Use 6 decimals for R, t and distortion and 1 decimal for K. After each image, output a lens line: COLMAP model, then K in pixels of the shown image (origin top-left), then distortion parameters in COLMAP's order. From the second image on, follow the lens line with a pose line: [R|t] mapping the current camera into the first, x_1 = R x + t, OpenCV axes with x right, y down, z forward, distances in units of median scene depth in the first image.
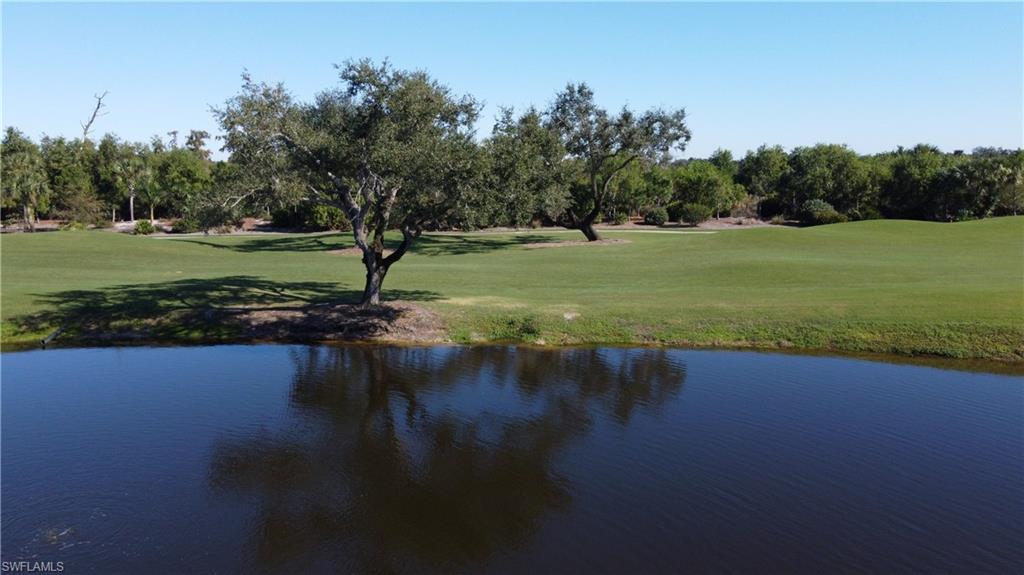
lens RADIAL K [[832.1, 0, 512.0], [0, 832.1, 287.5], [0, 0, 1]] dist [-0.006036, 0.004733]
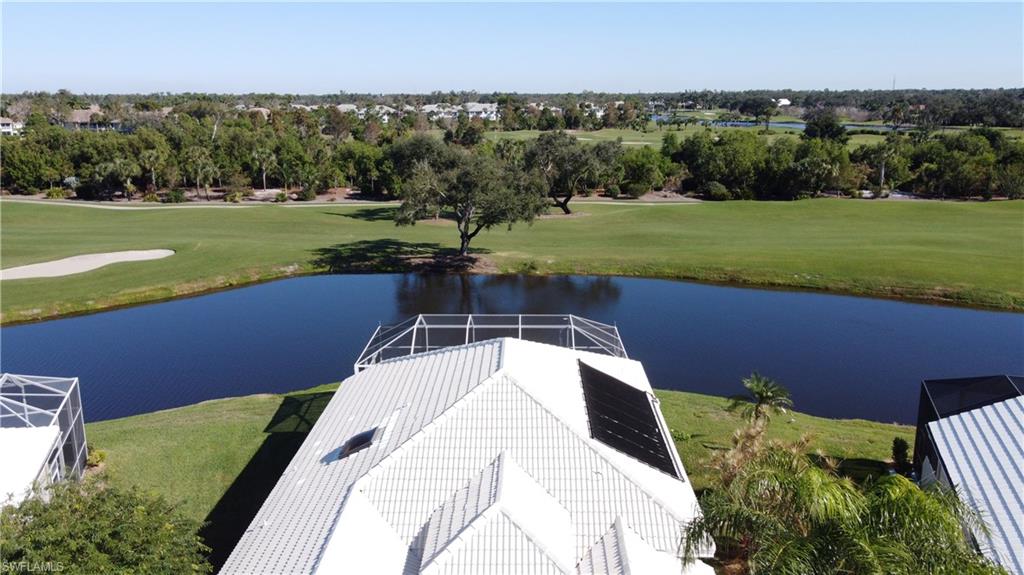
lens RADIAL K [[832.1, 0, 512.0], [0, 832.1, 287.5], [0, 0, 1]] dist [-0.006036, 0.004733]
pose [[0.999974, 0.003570, 0.006213, -0.040794], [-0.004083, 0.996406, 0.084608, -0.070056], [-0.005889, -0.084631, 0.996395, -1.033750]]
